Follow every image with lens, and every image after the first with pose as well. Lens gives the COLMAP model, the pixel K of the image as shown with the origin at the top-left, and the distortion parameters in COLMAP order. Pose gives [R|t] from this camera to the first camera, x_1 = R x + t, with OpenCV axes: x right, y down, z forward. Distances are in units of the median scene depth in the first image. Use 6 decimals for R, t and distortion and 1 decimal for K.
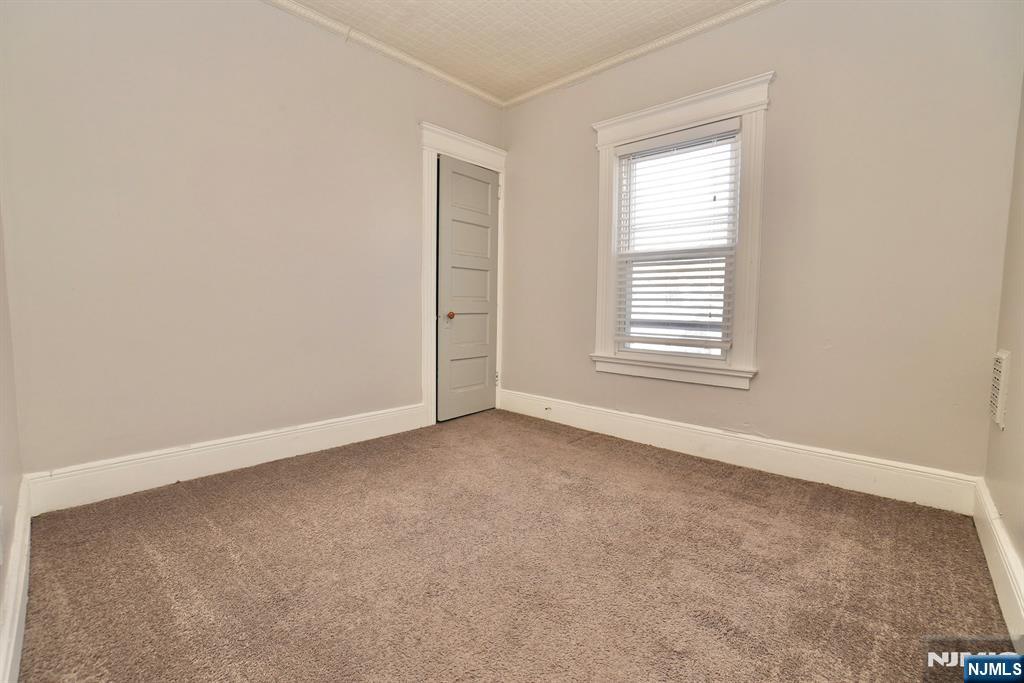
lens RADIAL K [[439.2, 0, 512.0], [0, 439.2, 341.5], [0, 0, 1]] dist [-0.052841, 0.021479]
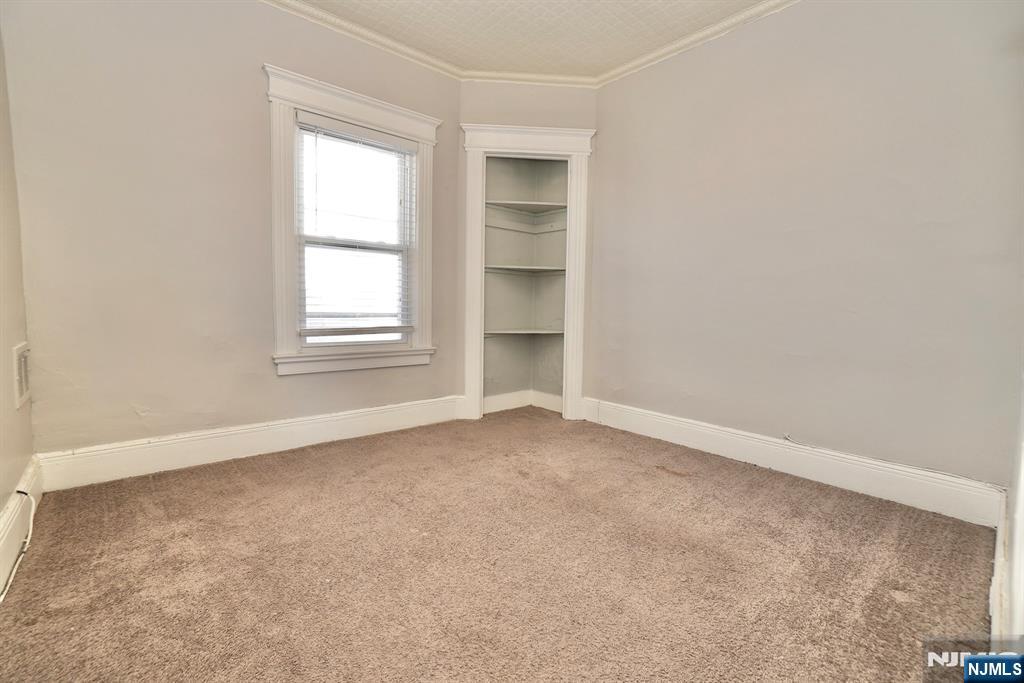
lens RADIAL K [[451.6, 0, 498.1], [0, 451.6, 343.6], [0, 0, 1]] dist [-0.057299, 0.023459]
pose [[0.121620, -0.097427, 0.987784, -0.787528], [0.059987, 0.994073, 0.090662, -0.058939], [-0.990762, 0.048228, 0.126743, 0.670403]]
